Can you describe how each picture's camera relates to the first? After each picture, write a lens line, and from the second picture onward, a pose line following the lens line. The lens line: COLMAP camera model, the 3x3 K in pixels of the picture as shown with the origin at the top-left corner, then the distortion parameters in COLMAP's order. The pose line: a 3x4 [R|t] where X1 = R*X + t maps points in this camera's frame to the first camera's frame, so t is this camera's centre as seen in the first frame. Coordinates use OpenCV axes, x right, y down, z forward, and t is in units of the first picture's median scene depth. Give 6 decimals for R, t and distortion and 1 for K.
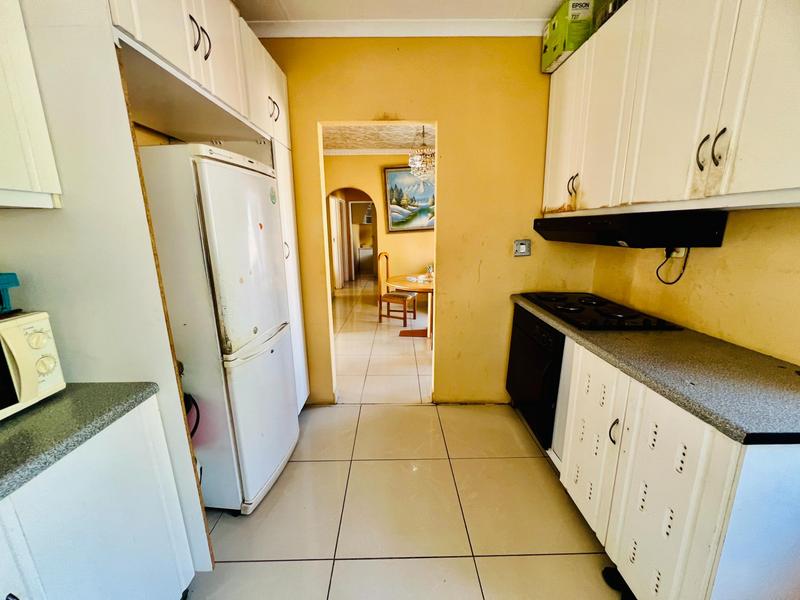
lens RADIAL K [[320.7, 0, 399.9], [0, 320.7, 300.0], [0, 0, 1]] dist [-0.001185, 0.000666]
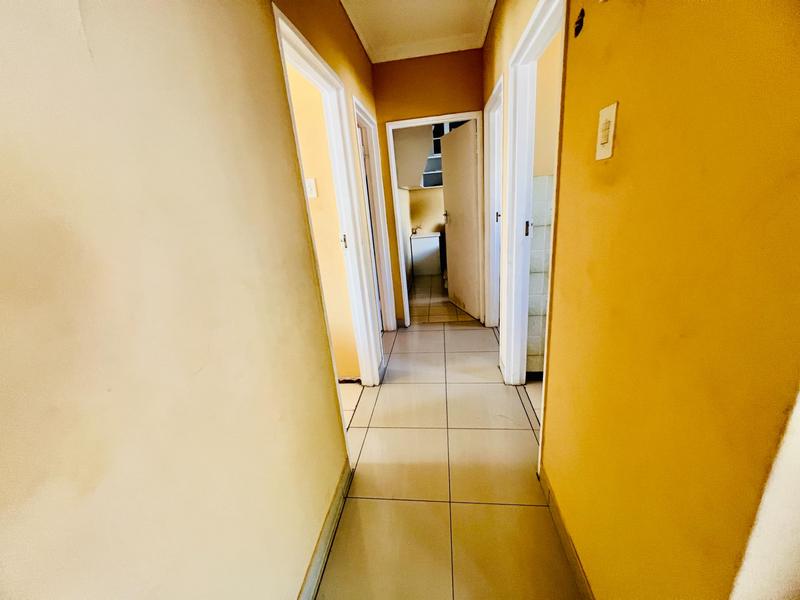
lens RADIAL K [[320.7, 0, 400.0], [0, 320.7, 301.0], [0, 0, 1]] dist [-0.001185, 0.000666]
pose [[0.989920, -0.038663, -0.136250, -0.096447], [0.051185, 0.994659, 0.089633, -0.132253], [0.132057, -0.095704, 0.986611, 0.592640]]
